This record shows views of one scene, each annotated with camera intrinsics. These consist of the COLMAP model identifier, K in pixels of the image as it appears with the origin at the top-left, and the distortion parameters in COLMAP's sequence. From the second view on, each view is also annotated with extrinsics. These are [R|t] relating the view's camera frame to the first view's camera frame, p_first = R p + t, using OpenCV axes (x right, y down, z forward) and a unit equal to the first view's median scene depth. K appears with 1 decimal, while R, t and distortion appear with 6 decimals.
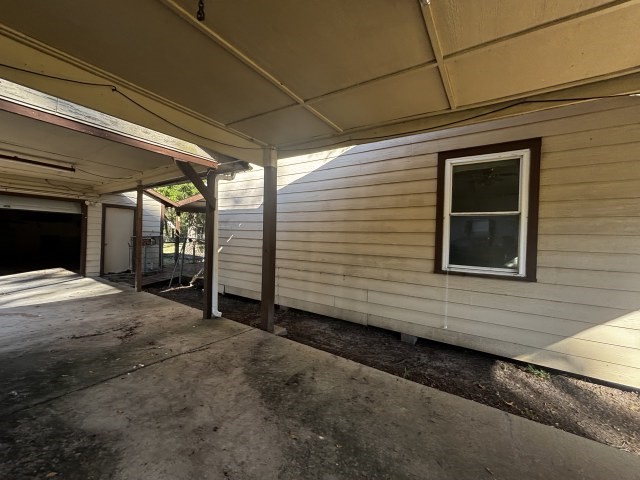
lens RADIAL K [[257.5, 0, 320.9], [0, 257.5, 239.9], [0, 0, 1]] dist [-0.000067, 0.000419]
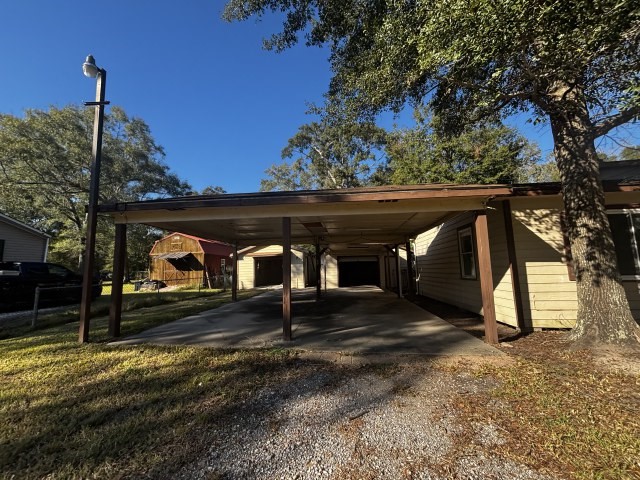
lens RADIAL K [[257.5, 0, 321.0], [0, 257.5, 240.8], [0, 0, 1]] dist [-0.000067, 0.000419]
pose [[0.464486, -0.138443, -0.874692, 1.936389], [0.028886, 0.989548, -0.141282, 0.076634], [0.885109, 0.040357, 0.463630, -1.207741]]
